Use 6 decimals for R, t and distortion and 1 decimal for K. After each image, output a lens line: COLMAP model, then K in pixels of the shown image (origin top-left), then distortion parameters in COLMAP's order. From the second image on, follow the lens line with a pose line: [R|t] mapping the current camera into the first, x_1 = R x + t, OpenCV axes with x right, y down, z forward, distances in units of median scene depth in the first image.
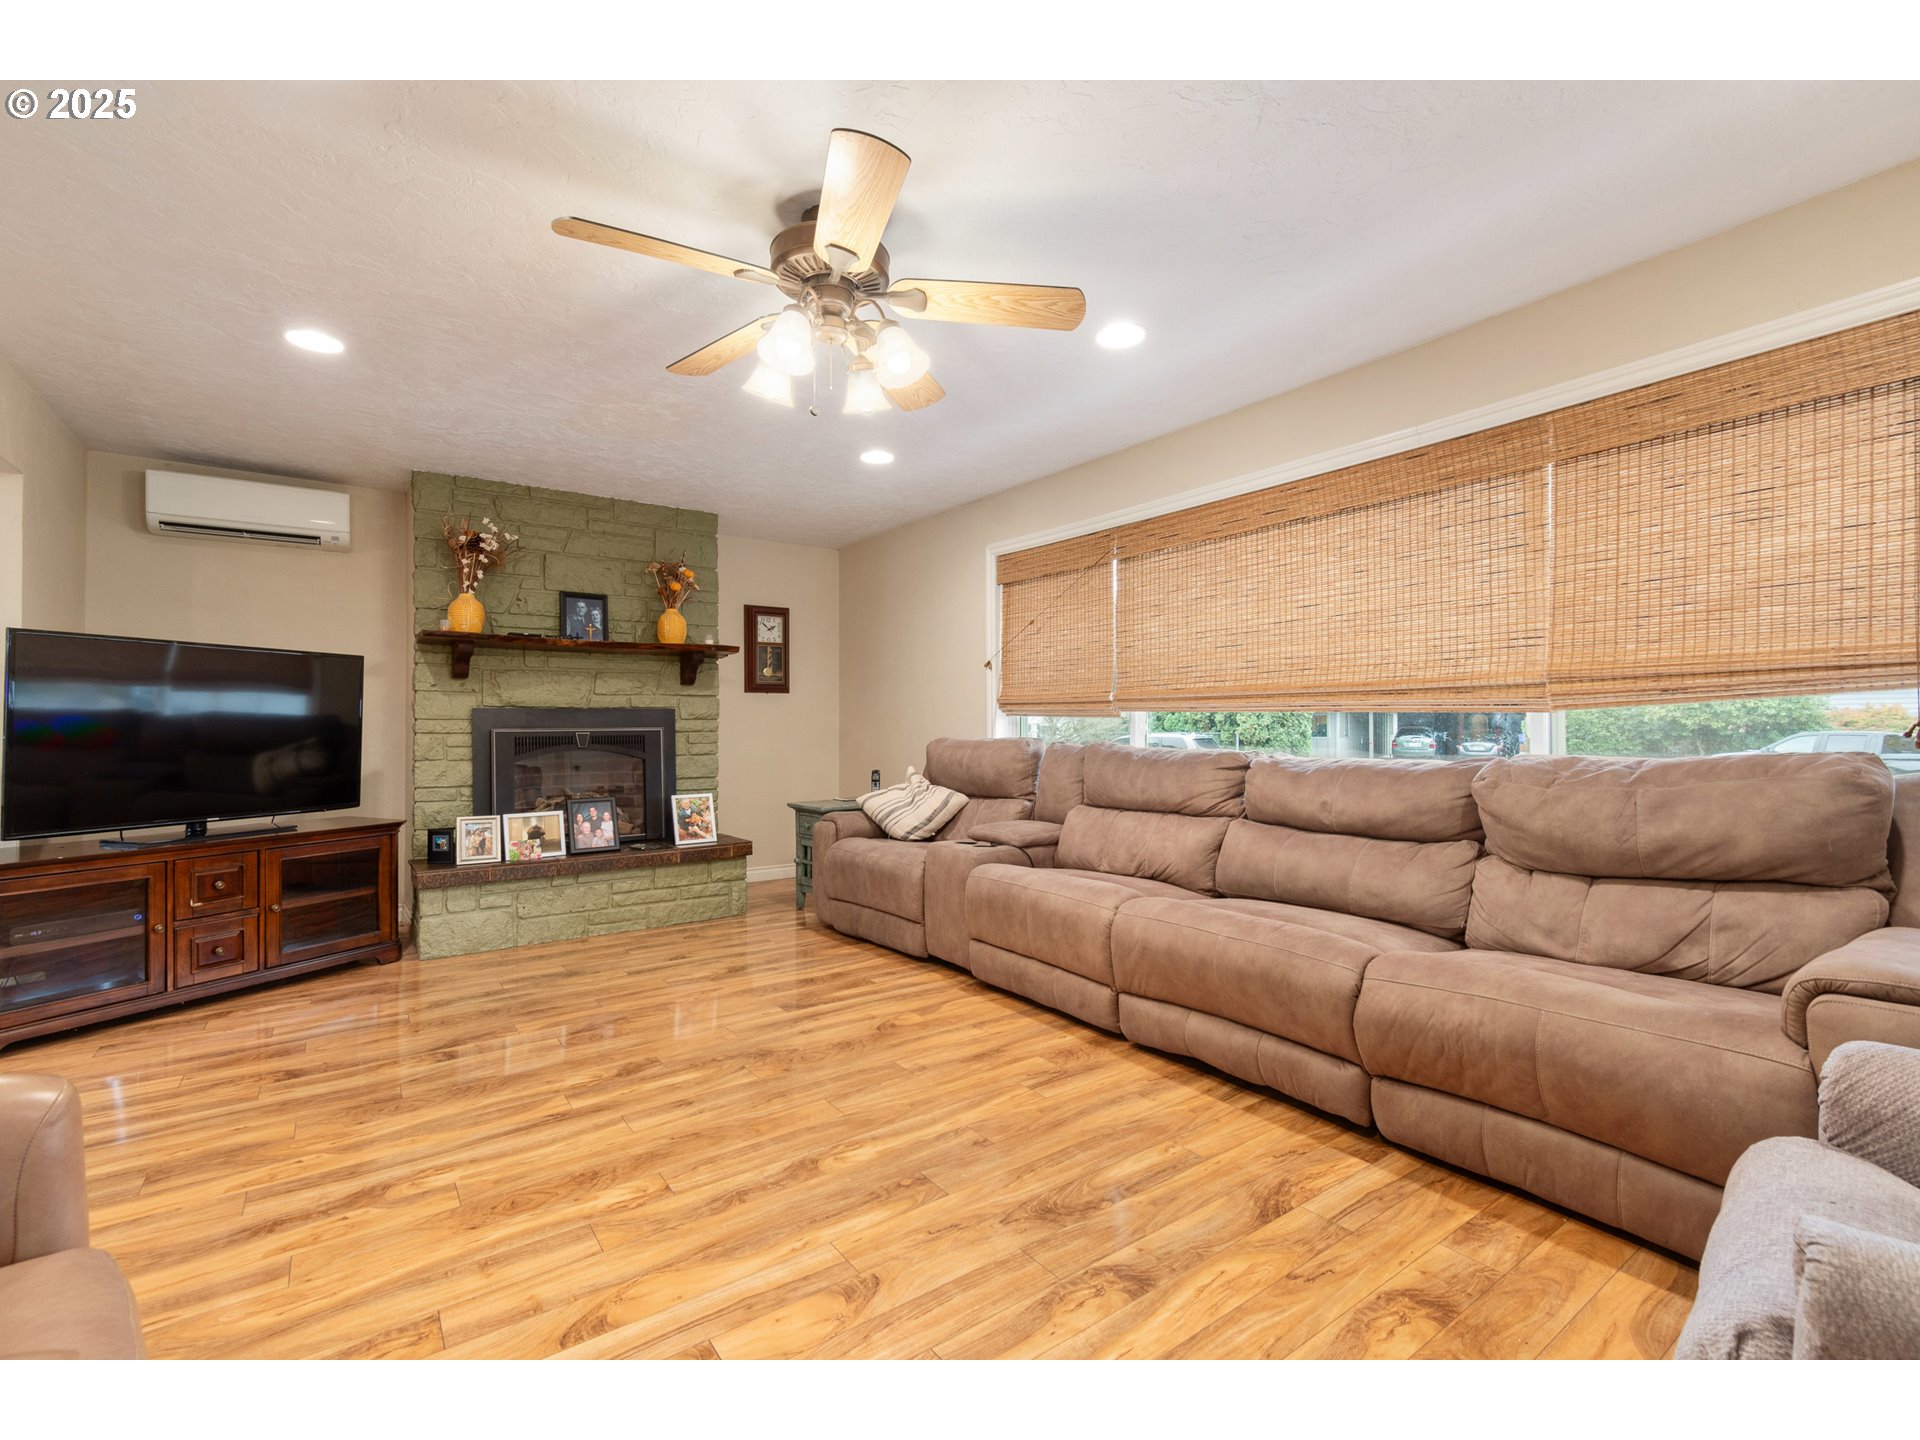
lens RADIAL K [[857.1, 0, 955.5], [0, 857.1, 718.1], [0, 0, 1]] dist [0.001947, 0.000171]
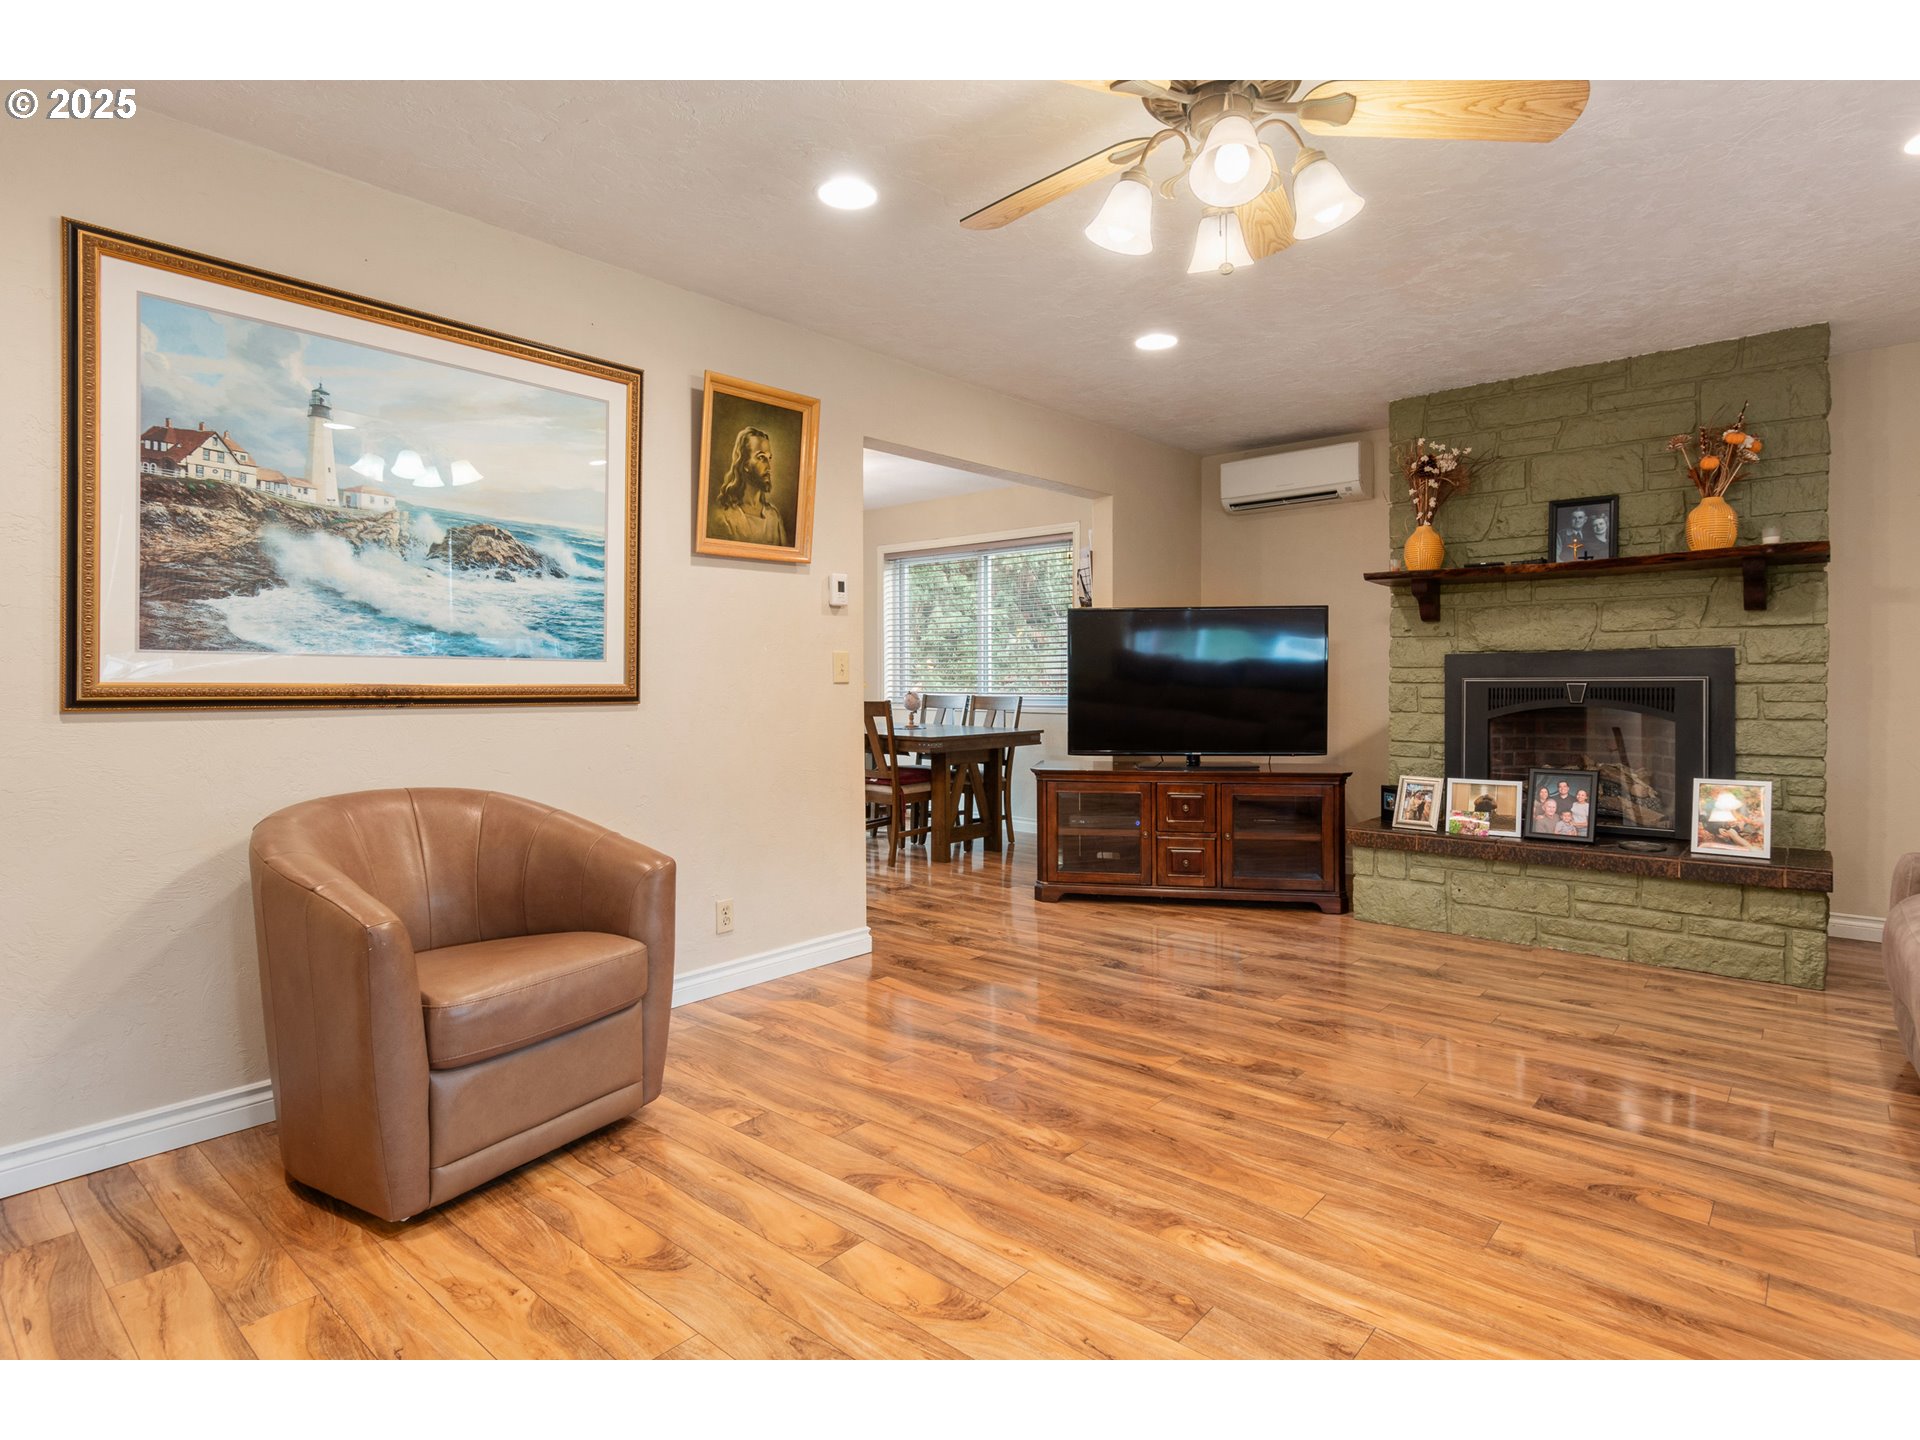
lens RADIAL K [[1005.1, 0, 949.9], [0, 1005.1, 687.1], [0, 0, 1]] dist [0.001296, -0.000439]
pose [[0.218260, 0.013030, -0.975804, 0.365820], [0.013036, 0.999783, 0.016266, -0.001601], [0.975804, -0.016271, 0.218042, 0.309956]]
